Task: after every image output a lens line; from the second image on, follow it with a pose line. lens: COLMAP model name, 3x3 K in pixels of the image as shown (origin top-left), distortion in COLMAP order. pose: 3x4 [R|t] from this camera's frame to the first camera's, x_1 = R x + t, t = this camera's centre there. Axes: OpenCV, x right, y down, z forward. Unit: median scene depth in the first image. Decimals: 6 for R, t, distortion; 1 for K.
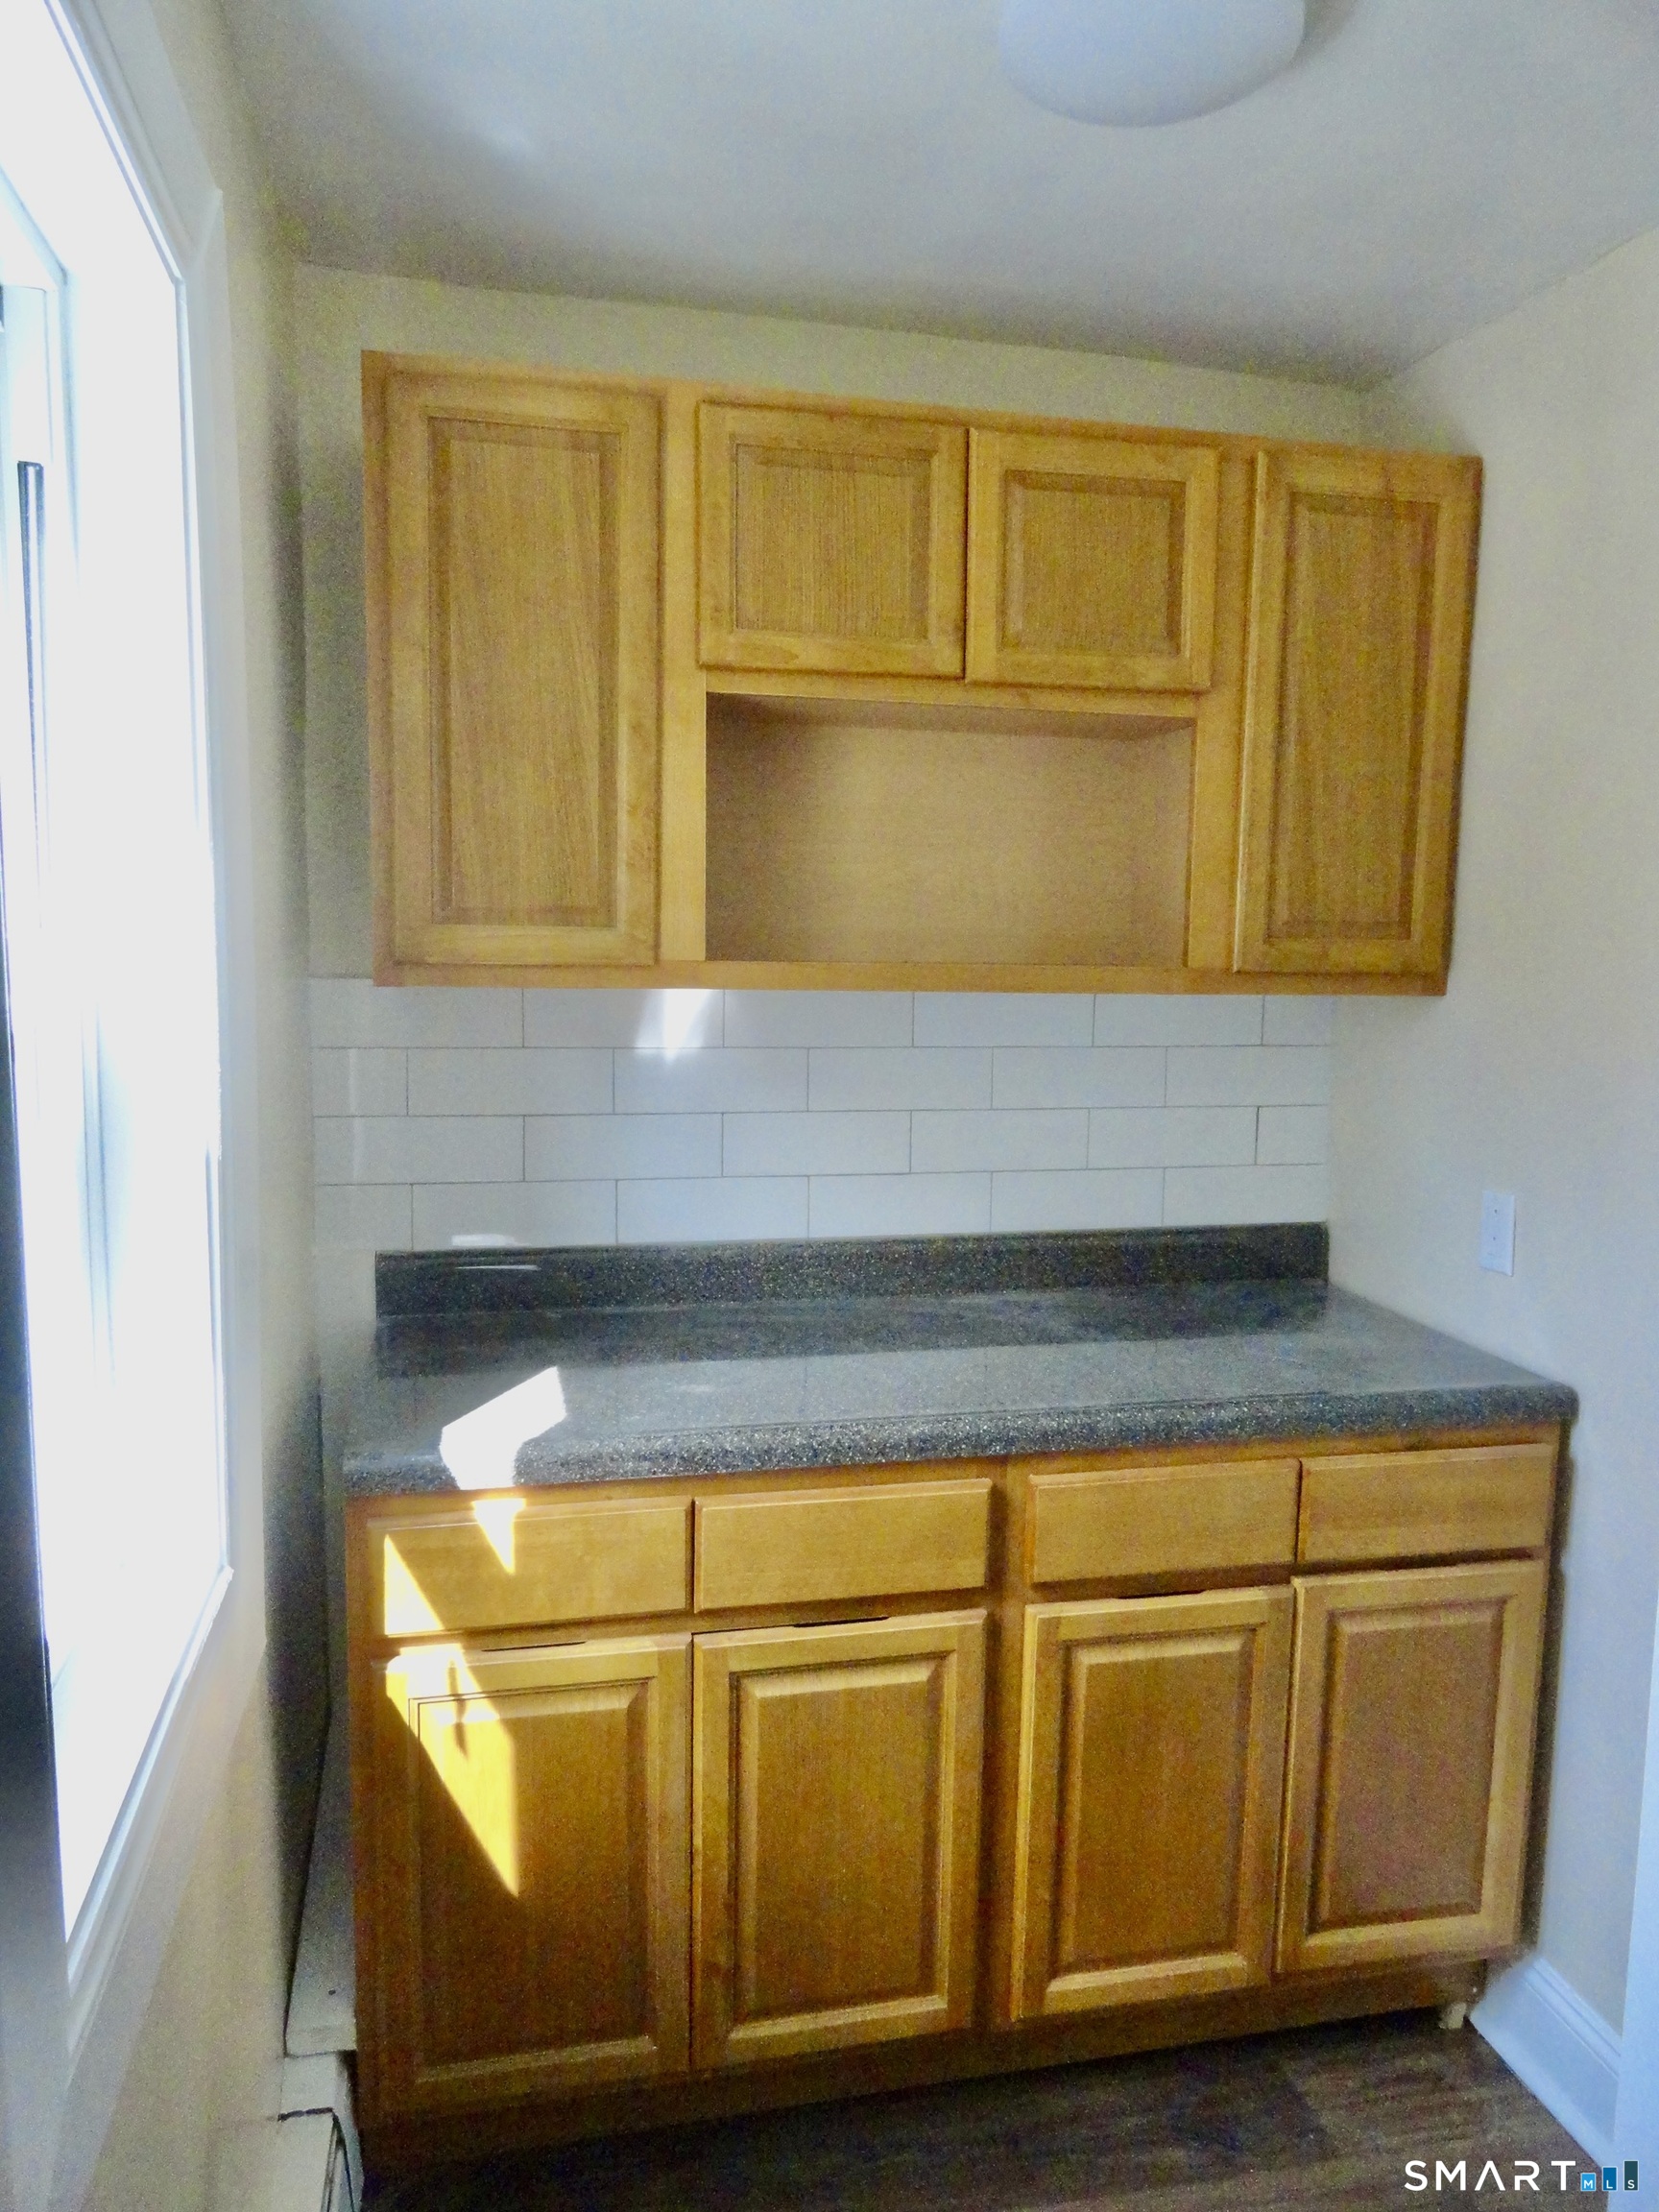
lens RADIAL K [[1510.8, 0, 819.1], [0, 1510.8, 1110.6], [0, 0, 1]] dist [0.001017, 0.005998]
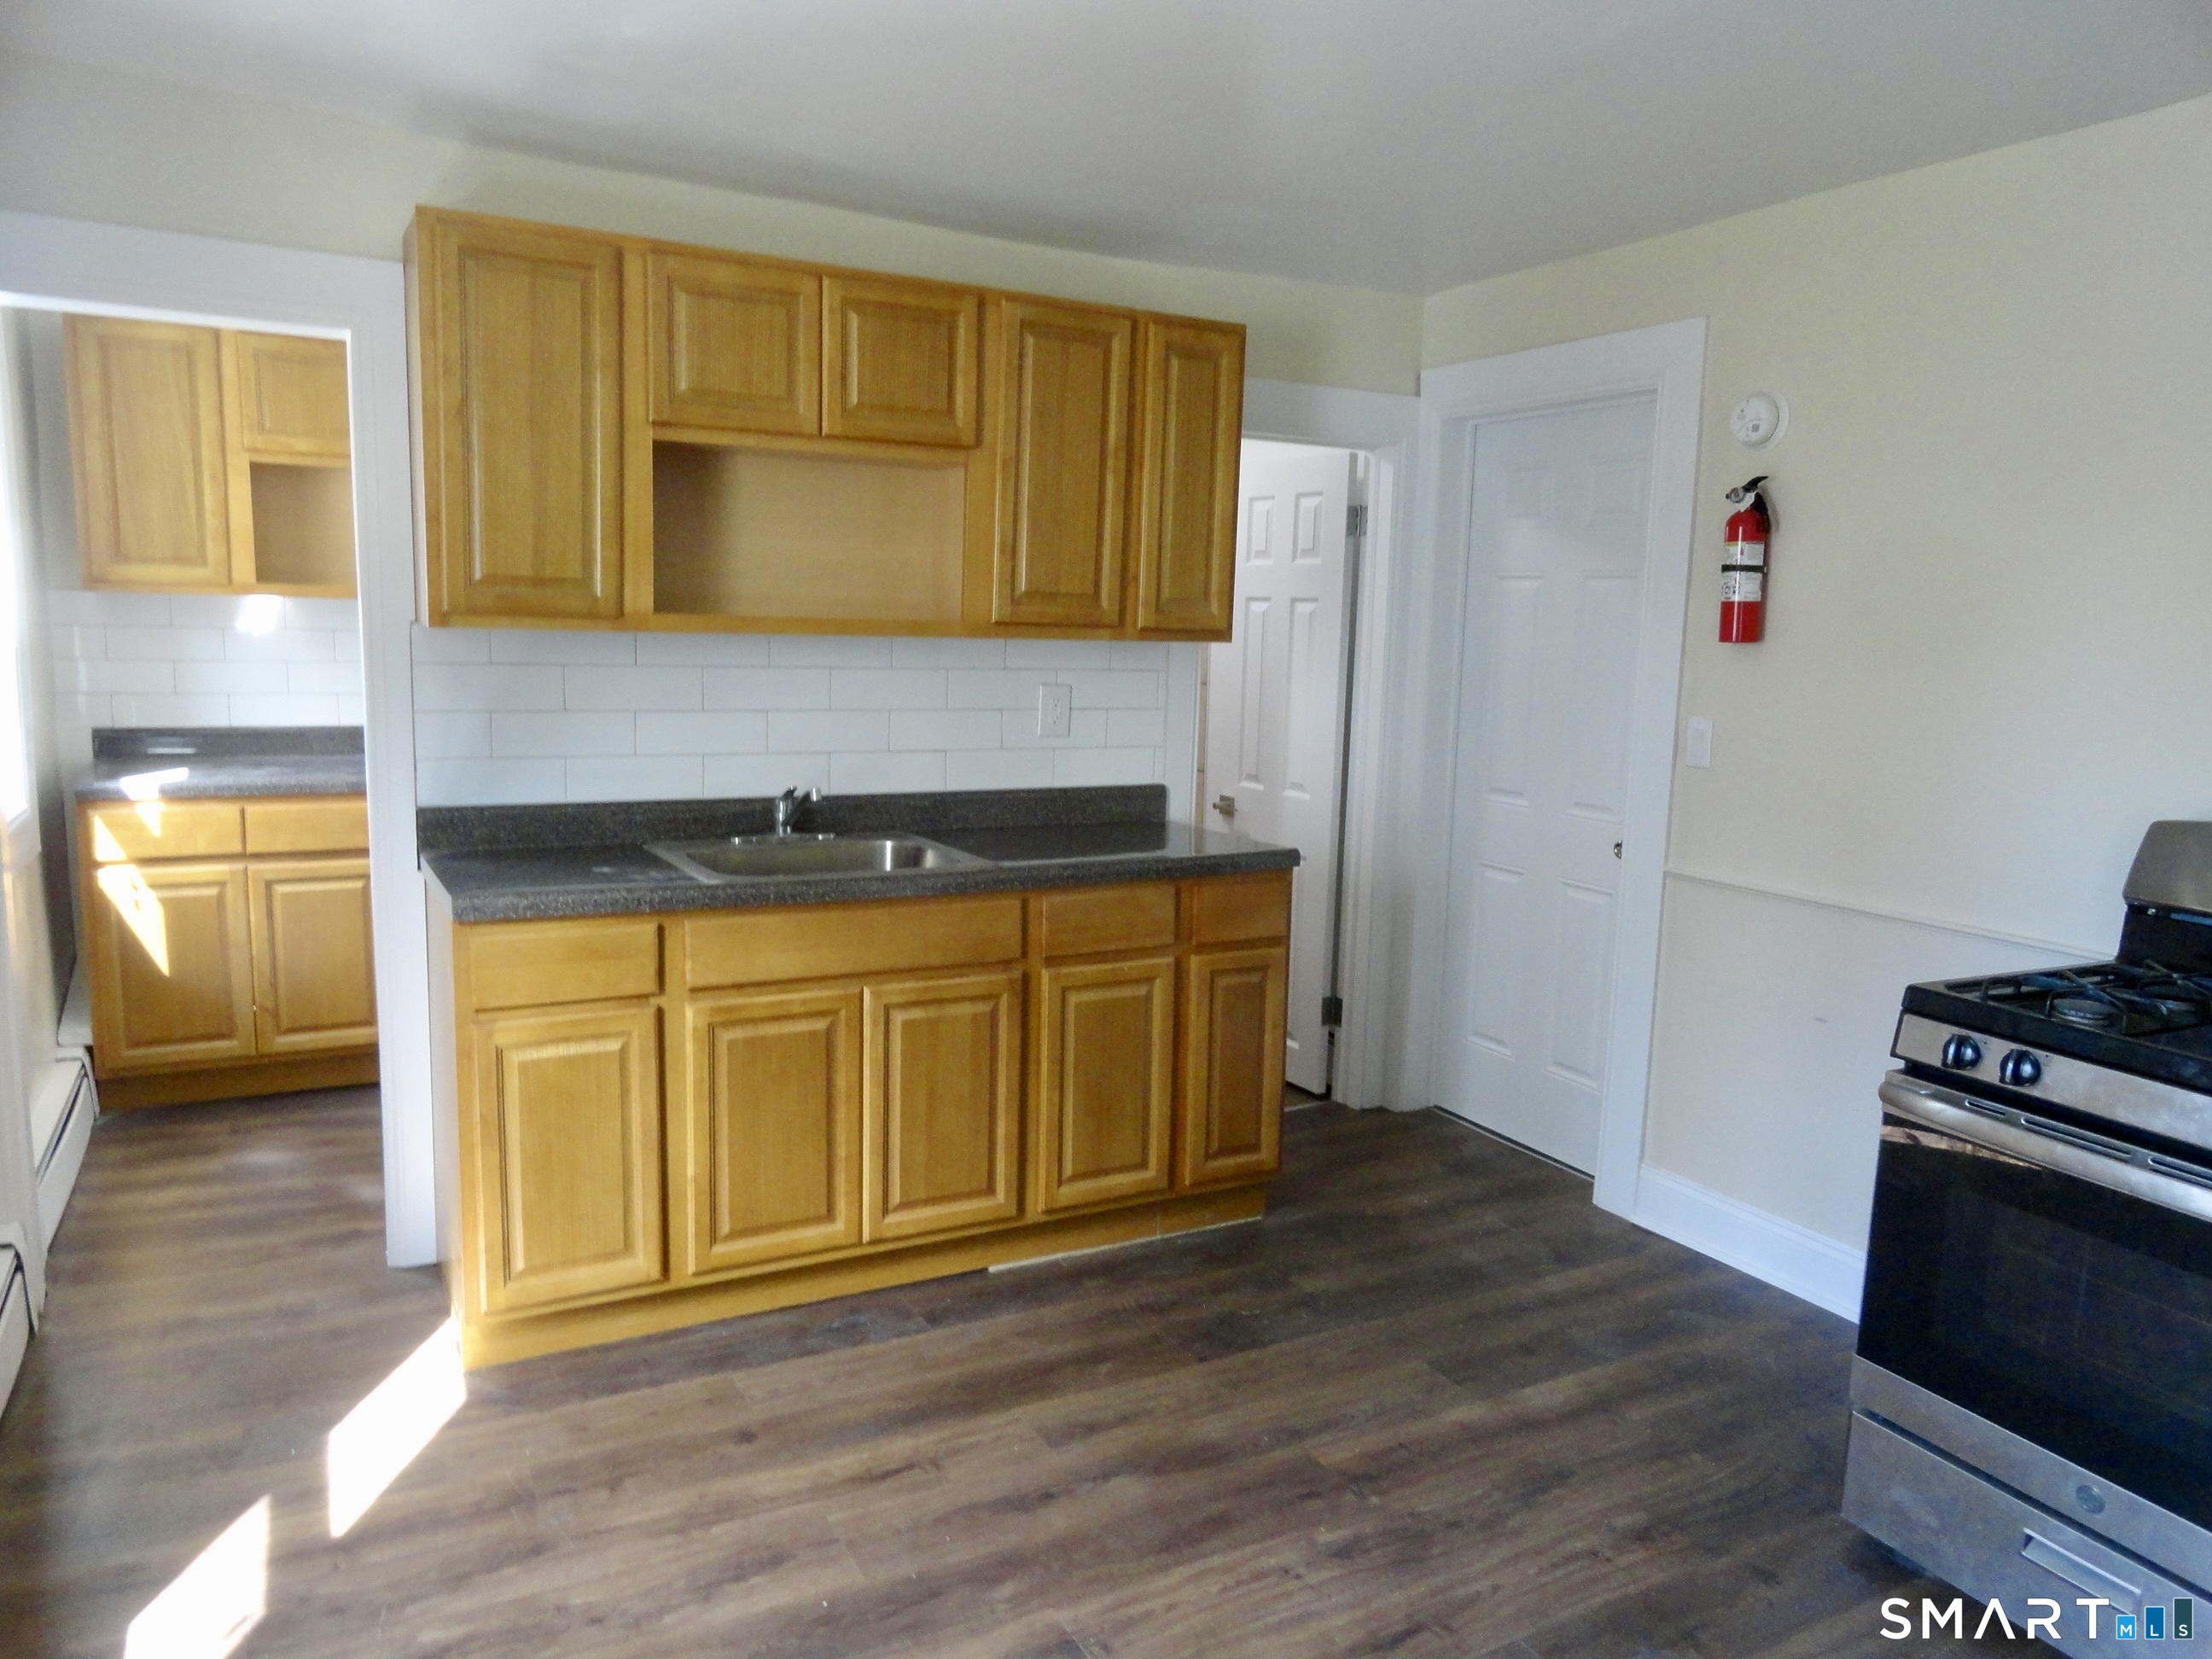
lens RADIAL K [[1510.8, 0, 1107.8], [0, 1510.8, 829.6], [0, 0, 1]] dist [0.001017, 0.005998]
pose [[0.960851, -0.025904, 0.275851, 0.548591], [0.013698, 0.998844, 0.046085, 0.193212], [-0.276726, -0.040502, 0.960095, -1.619098]]
